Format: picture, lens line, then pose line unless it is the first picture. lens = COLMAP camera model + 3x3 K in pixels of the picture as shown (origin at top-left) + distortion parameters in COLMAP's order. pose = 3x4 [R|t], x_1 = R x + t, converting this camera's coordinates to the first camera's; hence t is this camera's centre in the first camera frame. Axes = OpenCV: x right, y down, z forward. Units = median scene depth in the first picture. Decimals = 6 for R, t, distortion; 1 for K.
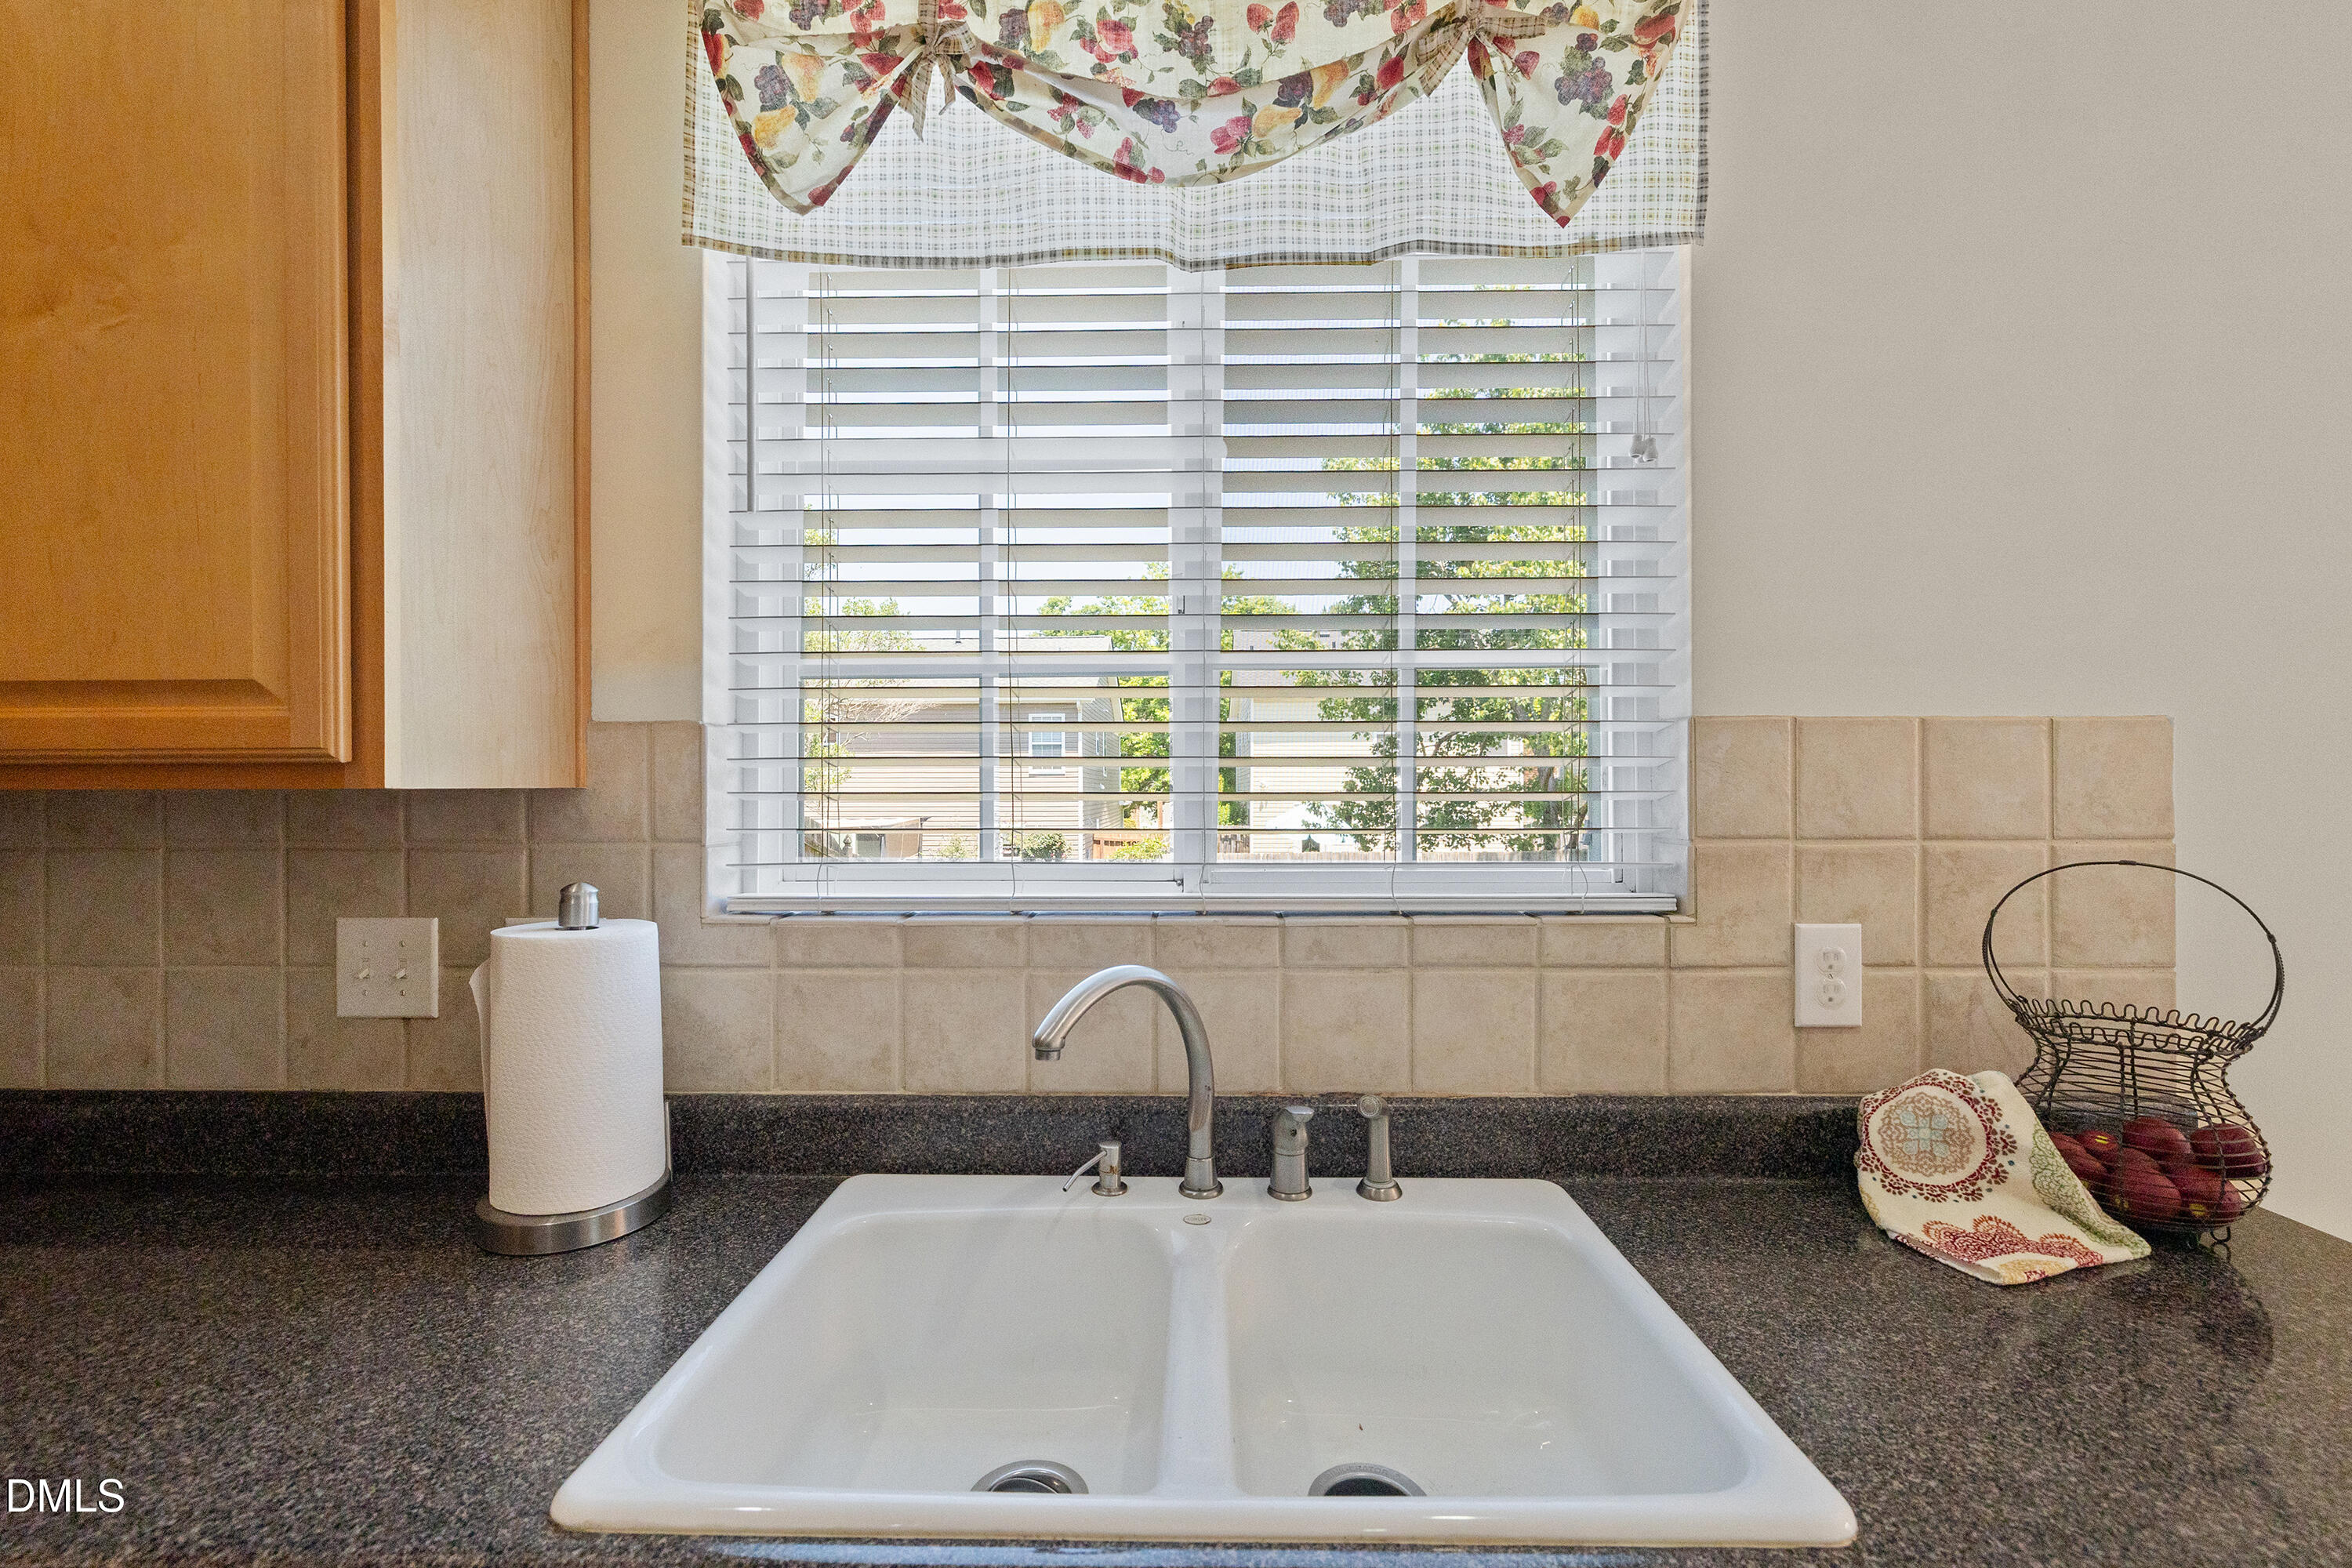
lens RADIAL K [[1000.5, 0, 1182.1], [0, 1000.5, 792.2], [0, 0, 1]] dist [-0.000171, -0.000045]
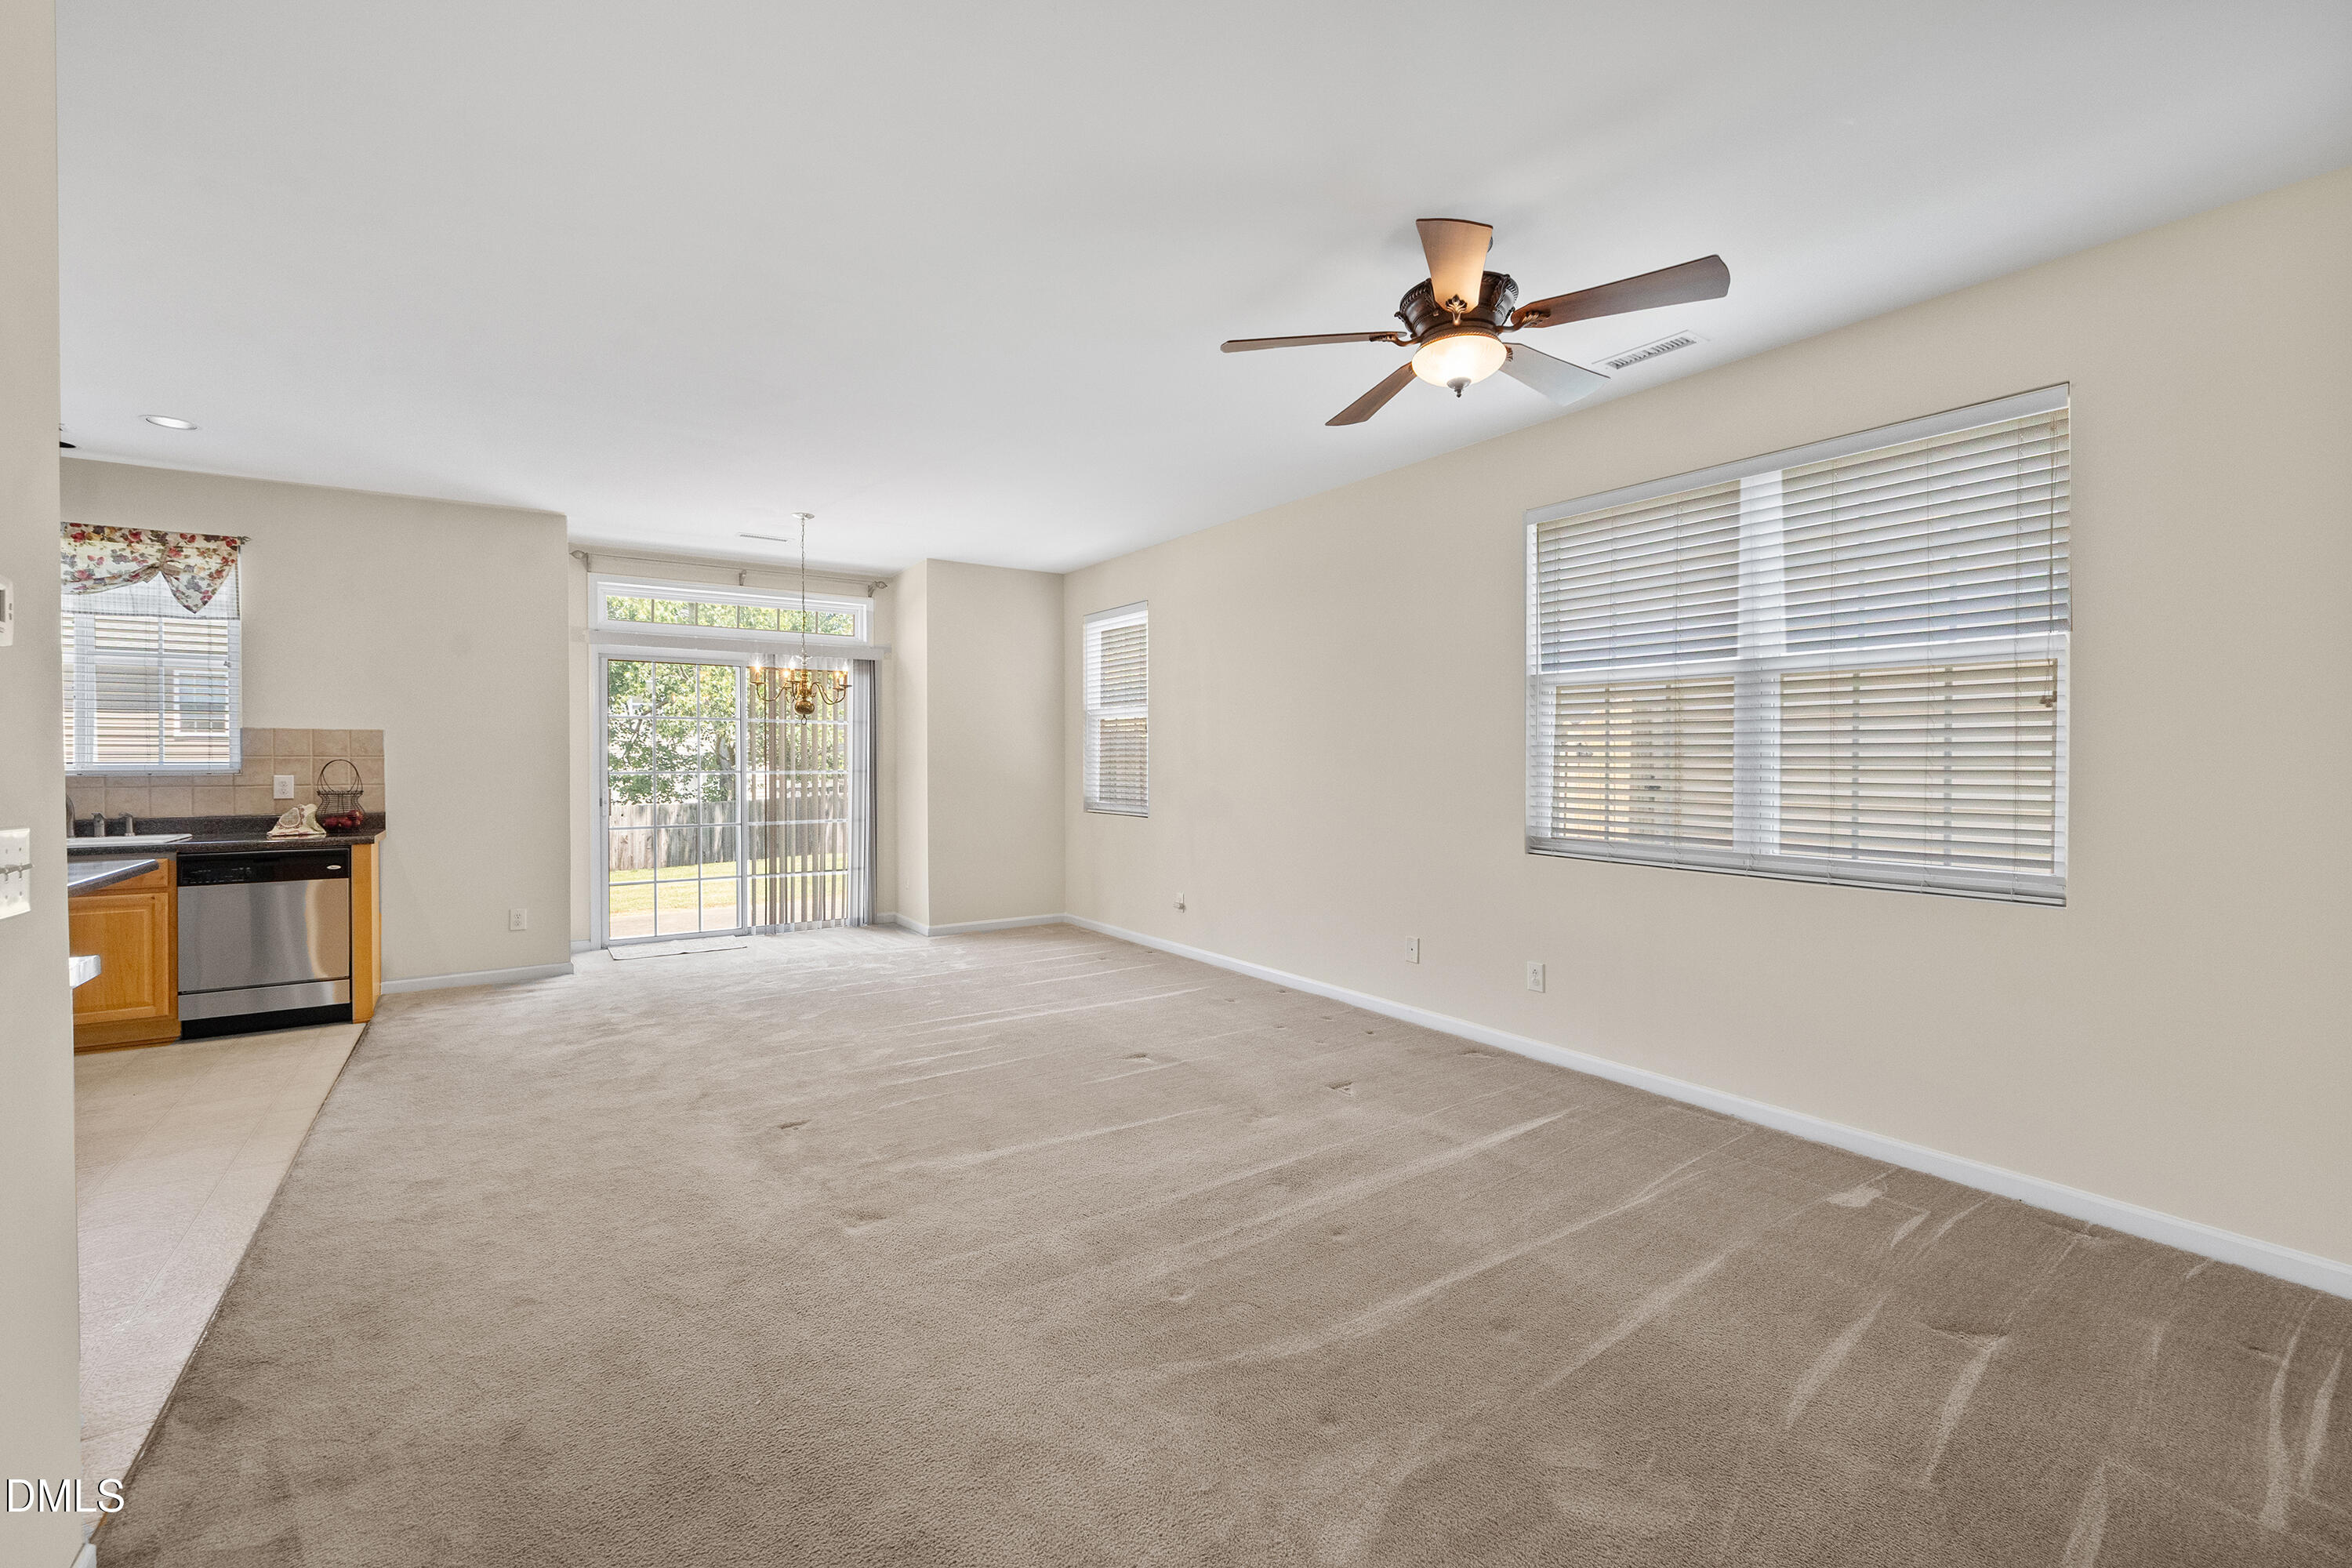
lens RADIAL K [[989.2, 0, 1176.8], [0, 989.2, 767.2], [0, 0, 1]] dist [0.000536, -0.000101]
pose [[0.814710, -0.001793, 0.579865, 1.366708], [-0.000800, 0.999991, 0.004216, 0.076108], [-0.579867, -0.003899, 0.814701, -4.979972]]
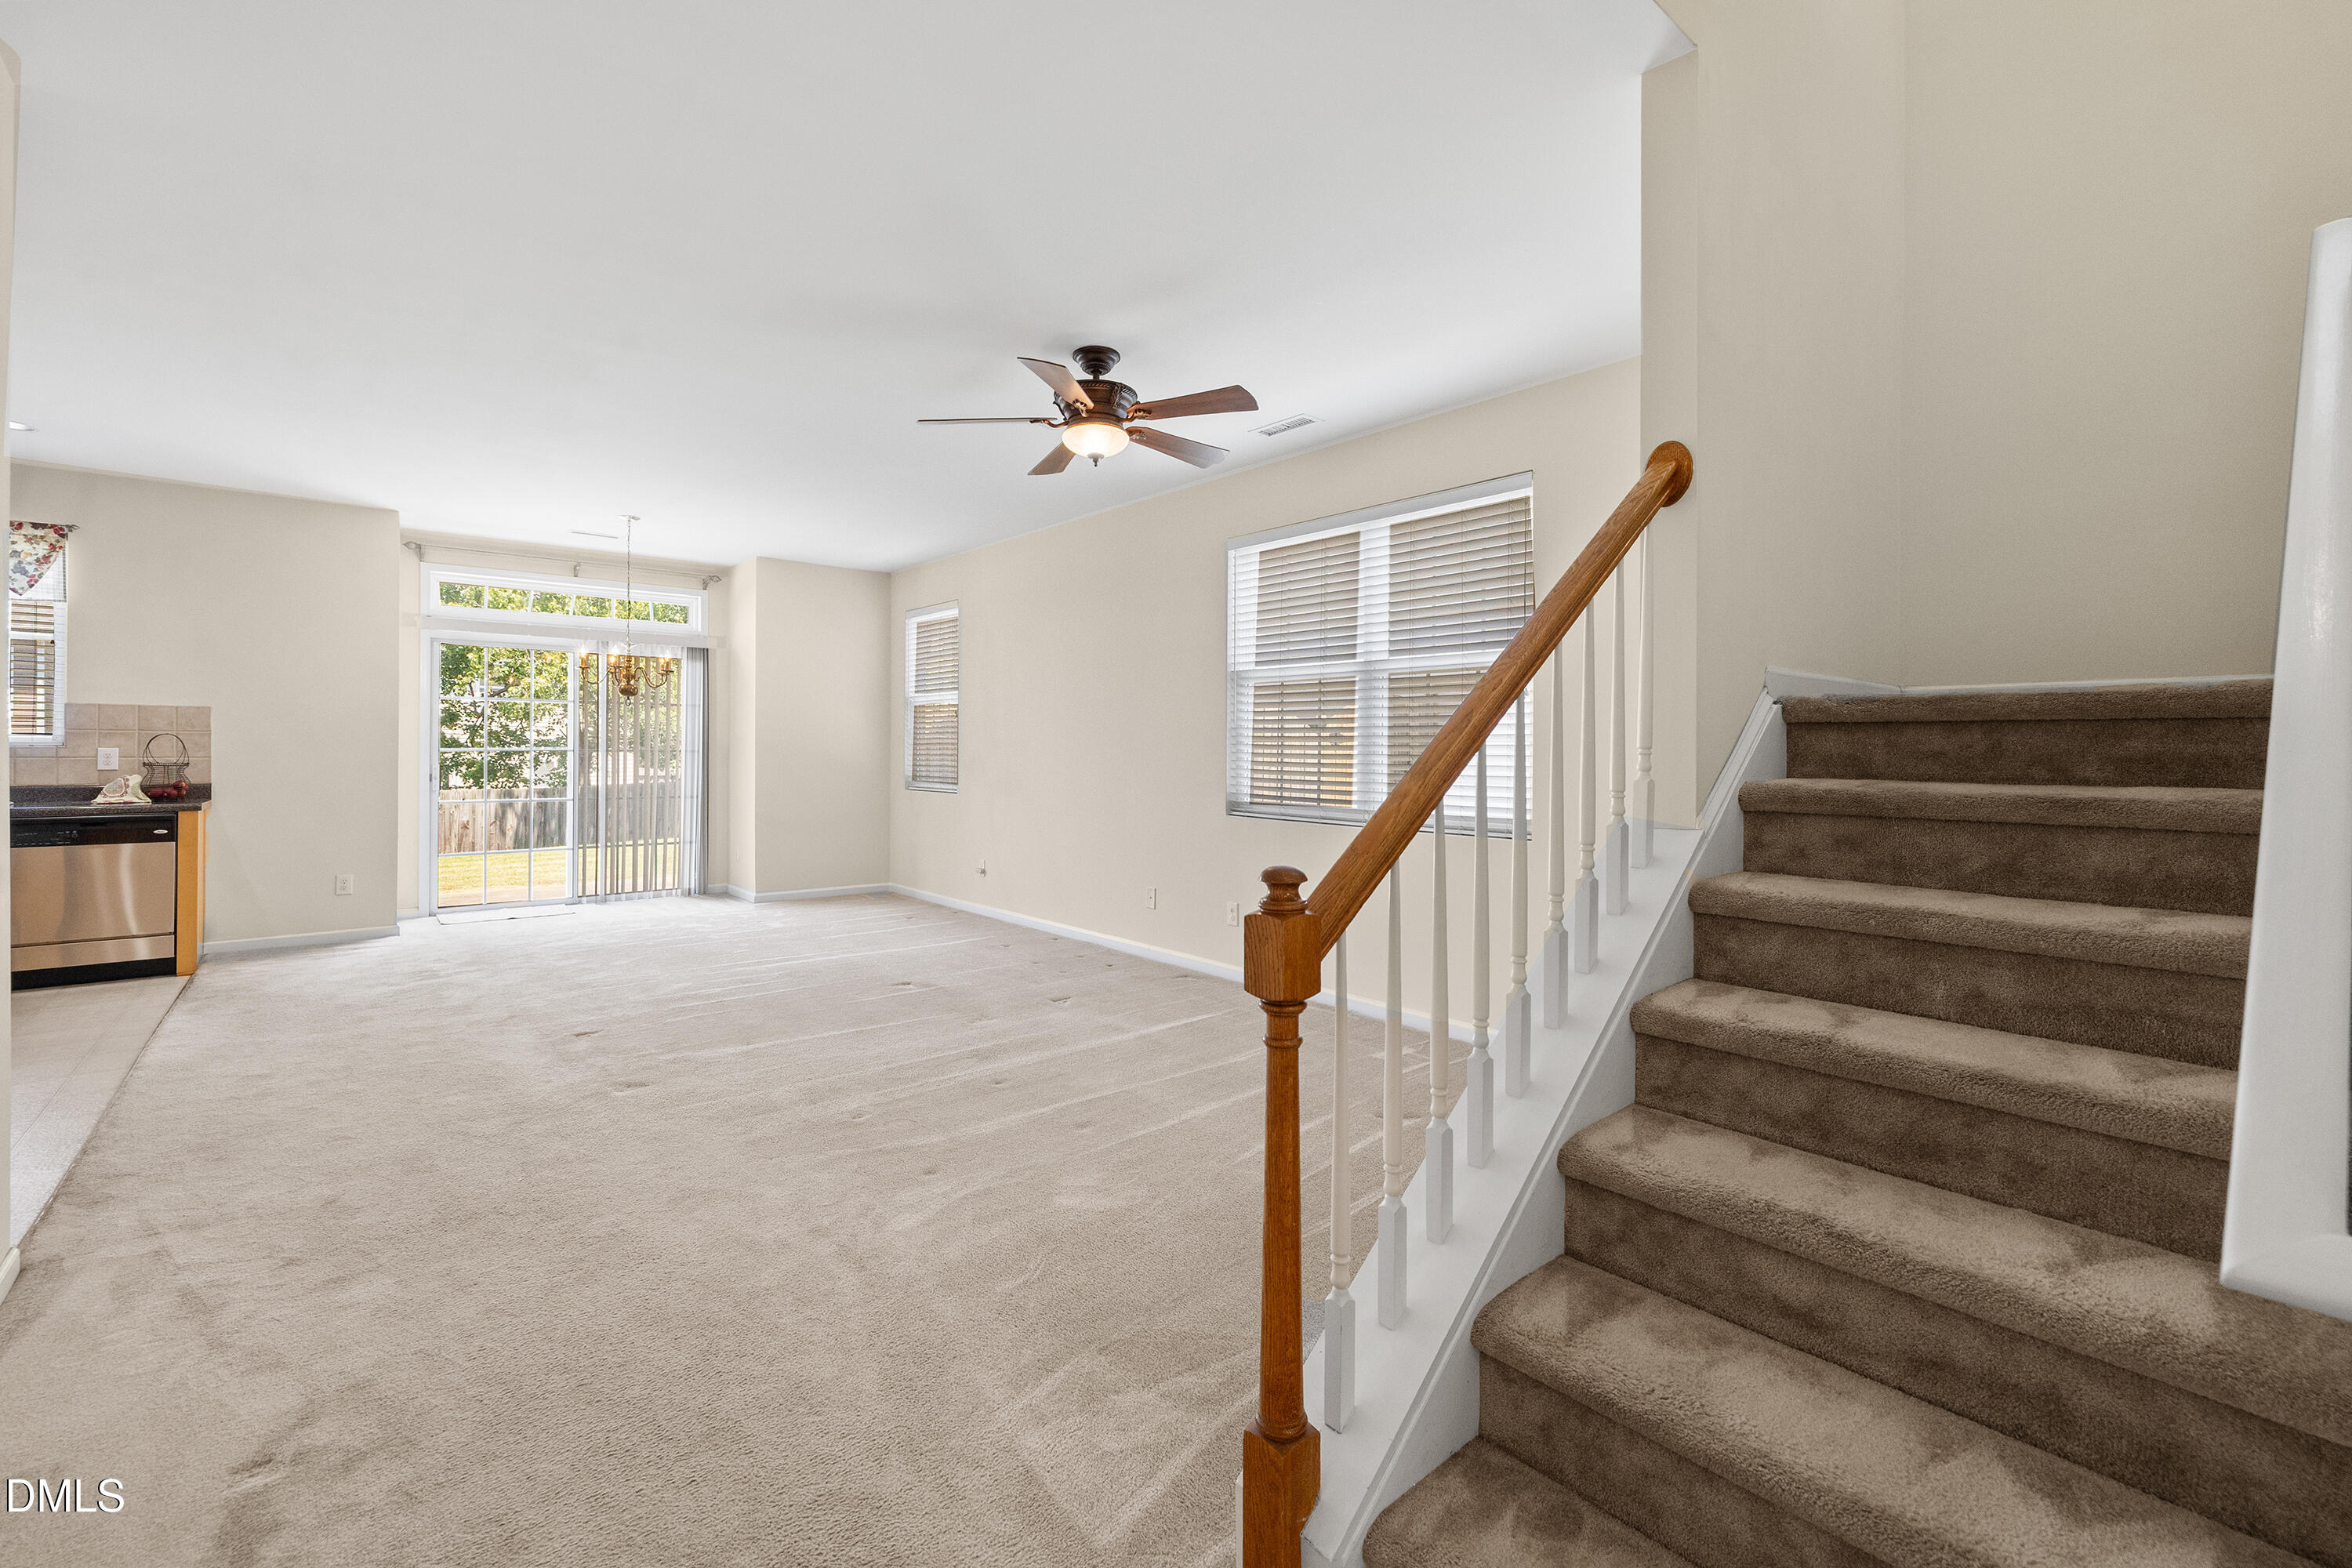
lens RADIAL K [[999.9, 0, 1186.5], [0, 999.9, 746.4], [0, 0, 1]] dist [0.000445, -0.000088]
pose [[0.746709, 0.010356, 0.665071, 1.348249], [-0.005894, 0.999943, -0.008954, 0.141359], [-0.665125, 0.002766, 0.746727, -6.084405]]
